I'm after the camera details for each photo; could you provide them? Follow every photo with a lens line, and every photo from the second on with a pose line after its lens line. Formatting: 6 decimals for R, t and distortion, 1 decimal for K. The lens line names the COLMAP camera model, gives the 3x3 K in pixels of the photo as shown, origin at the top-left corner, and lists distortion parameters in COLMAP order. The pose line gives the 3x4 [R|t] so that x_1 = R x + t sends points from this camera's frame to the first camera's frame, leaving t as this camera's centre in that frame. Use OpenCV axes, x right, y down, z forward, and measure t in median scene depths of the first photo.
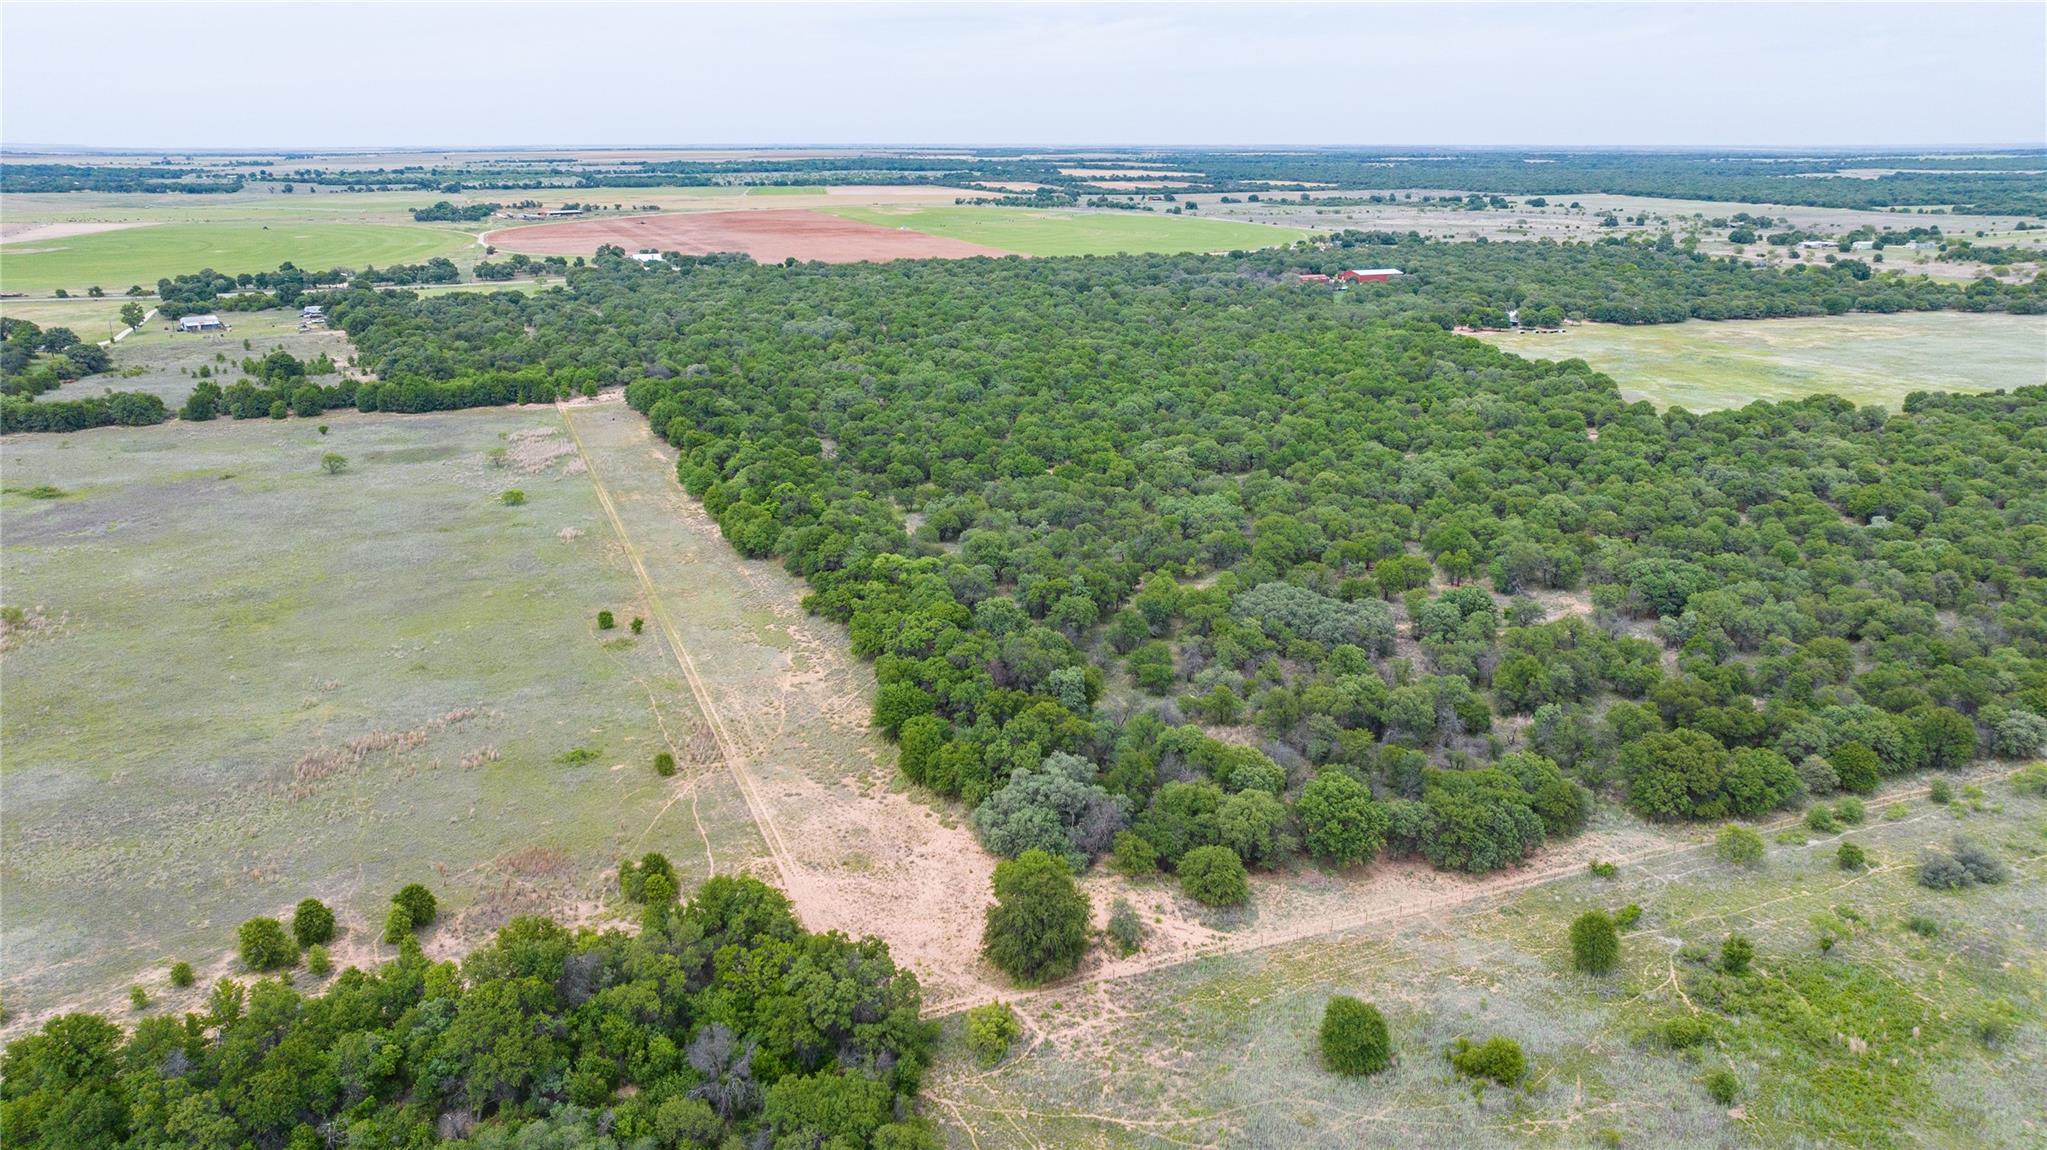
lens RADIAL K [[1481.3, 0, 1023.5], [0, 1481.3, 575.0], [0, 0, 1]] dist [-0.011285, 0.002993]
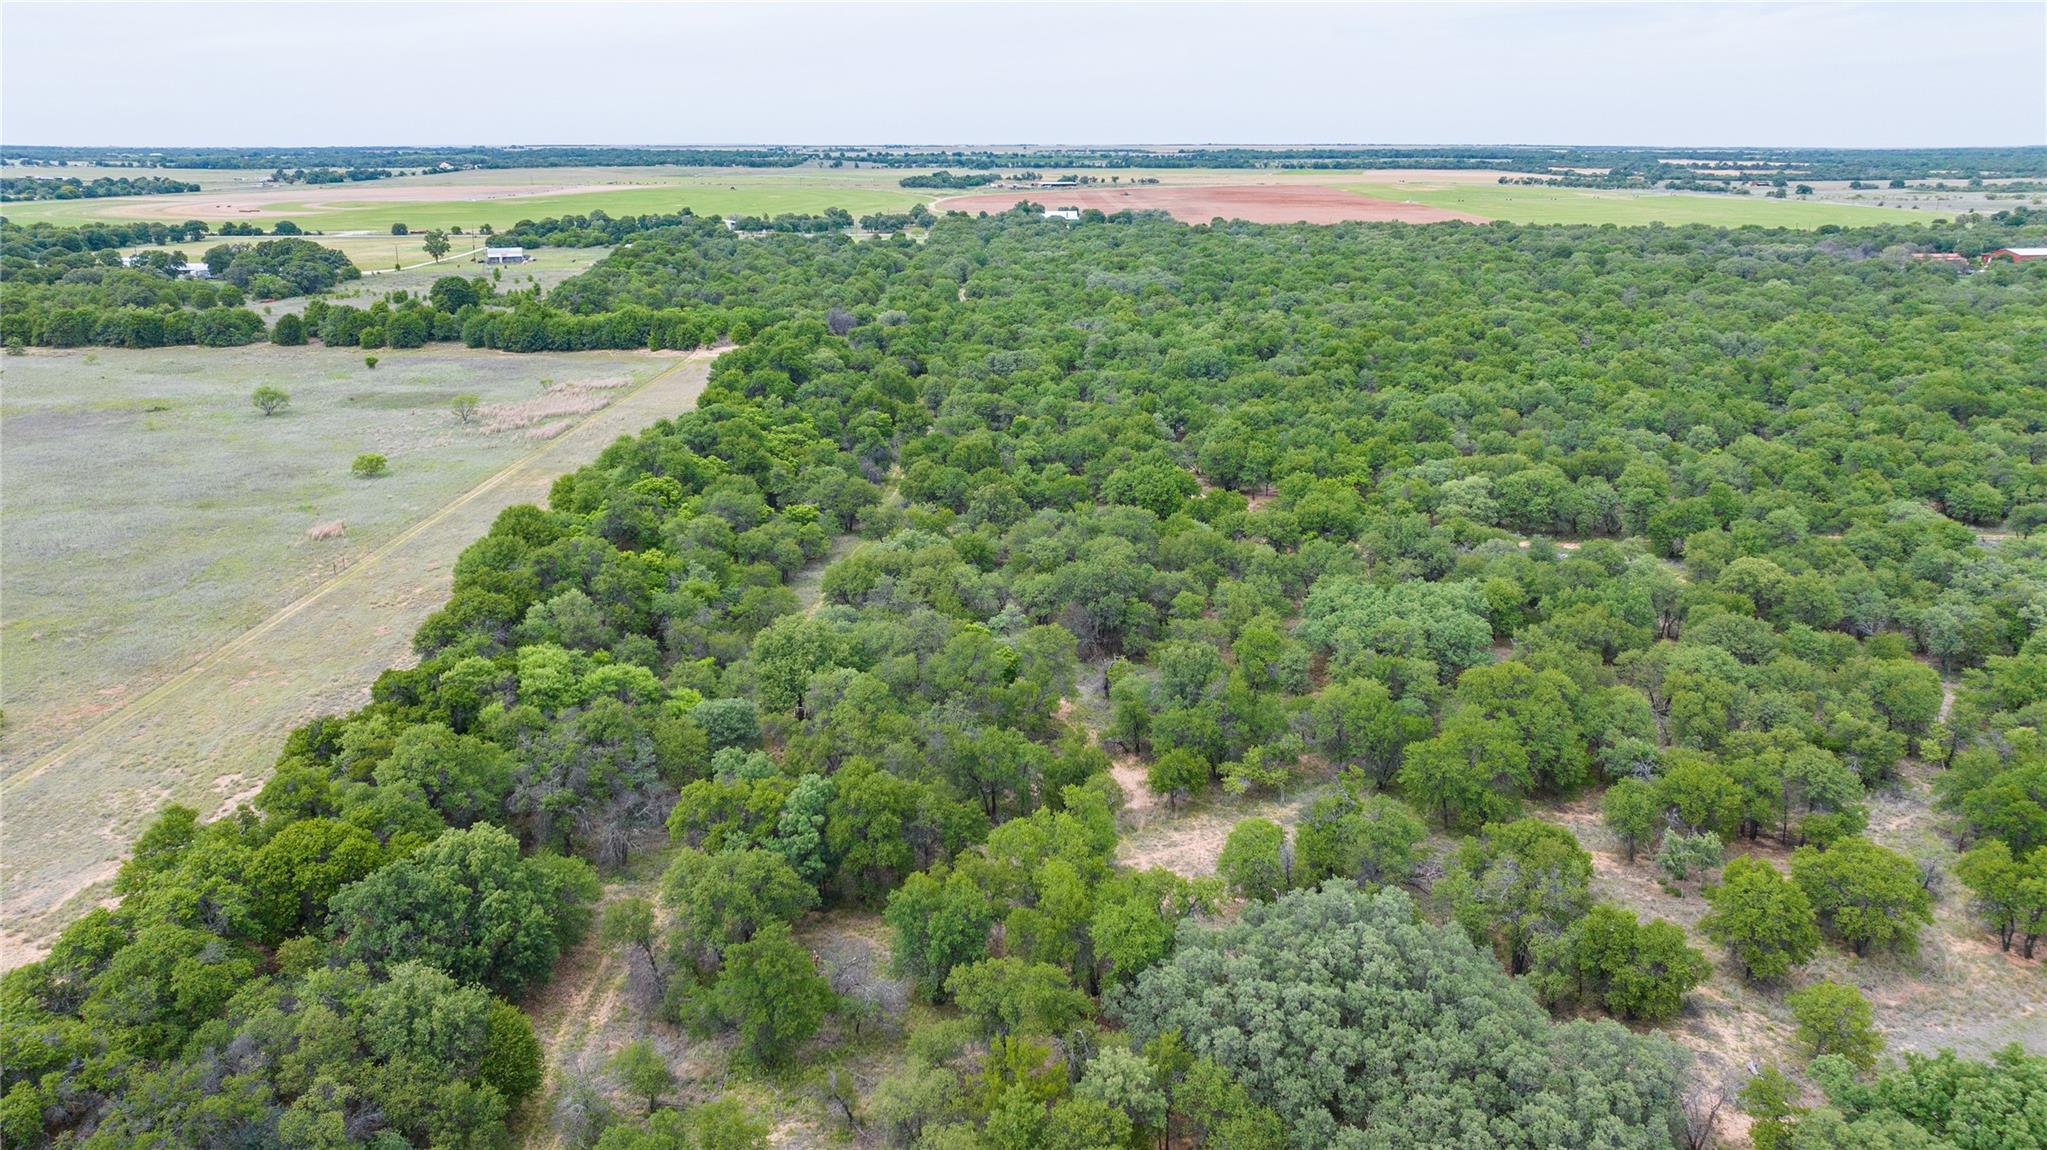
lens RADIAL K [[1481.3, 0, 1023.5], [0, 1481.3, 575.0], [0, 0, 1]] dist [-0.011285, 0.002993]
pose [[0.925590, 0.107902, -0.362822, 0.037255], [-0.109021, 0.993886, 0.017457, -0.011017], [0.362487, 0.023397, 0.931695, 0.115623]]
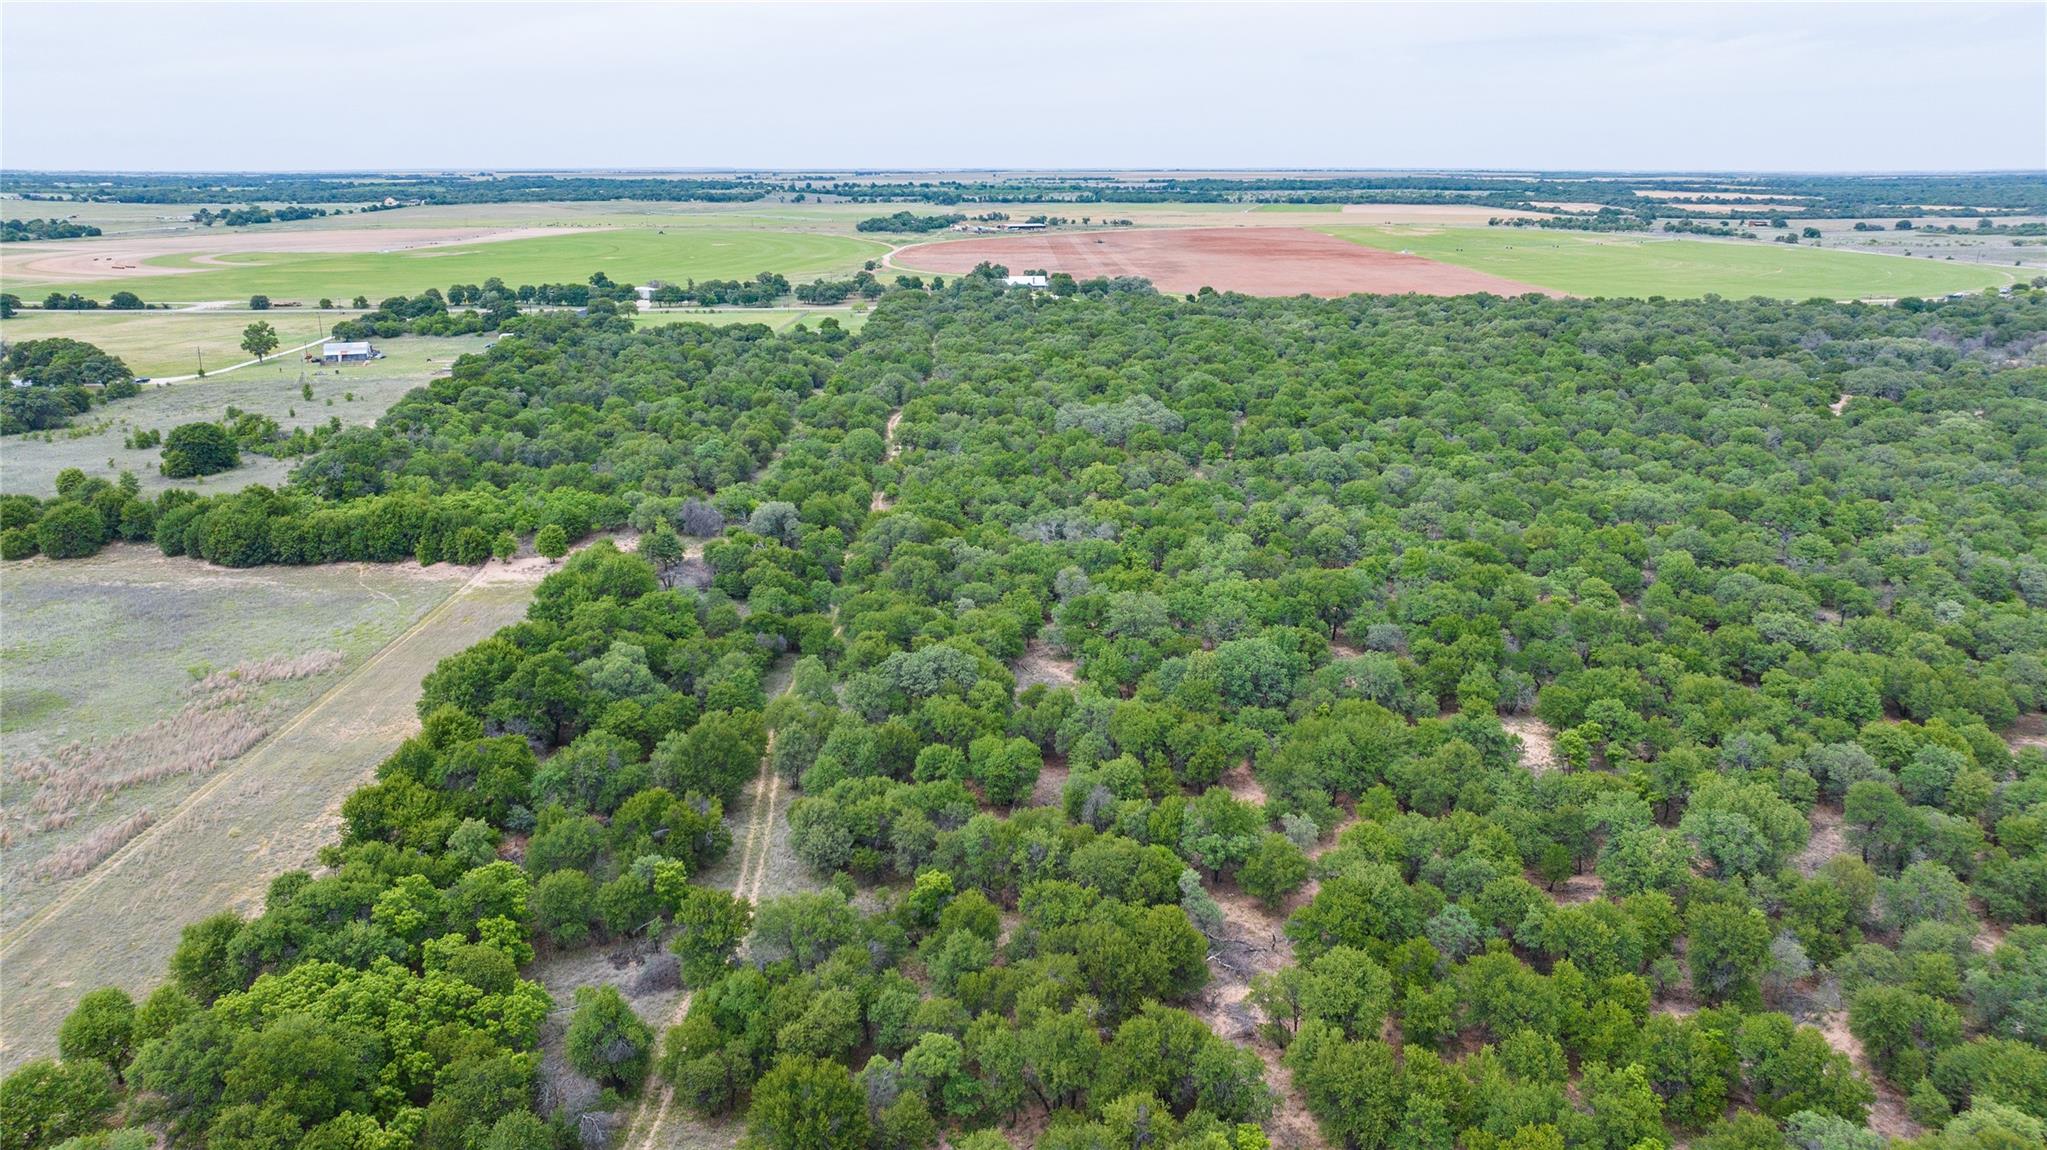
lens RADIAL K [[1440.6, 0, 1023.5], [0, 1440.6, 575.0], [0, 0, 1]] dist [-0.025357, 0.037479]
pose [[0.932606, 0.100928, -0.346495, 0.009148], [-0.104054, 0.994525, 0.009621, -0.042985], [0.345569, 0.027082, 0.938002, 0.187698]]
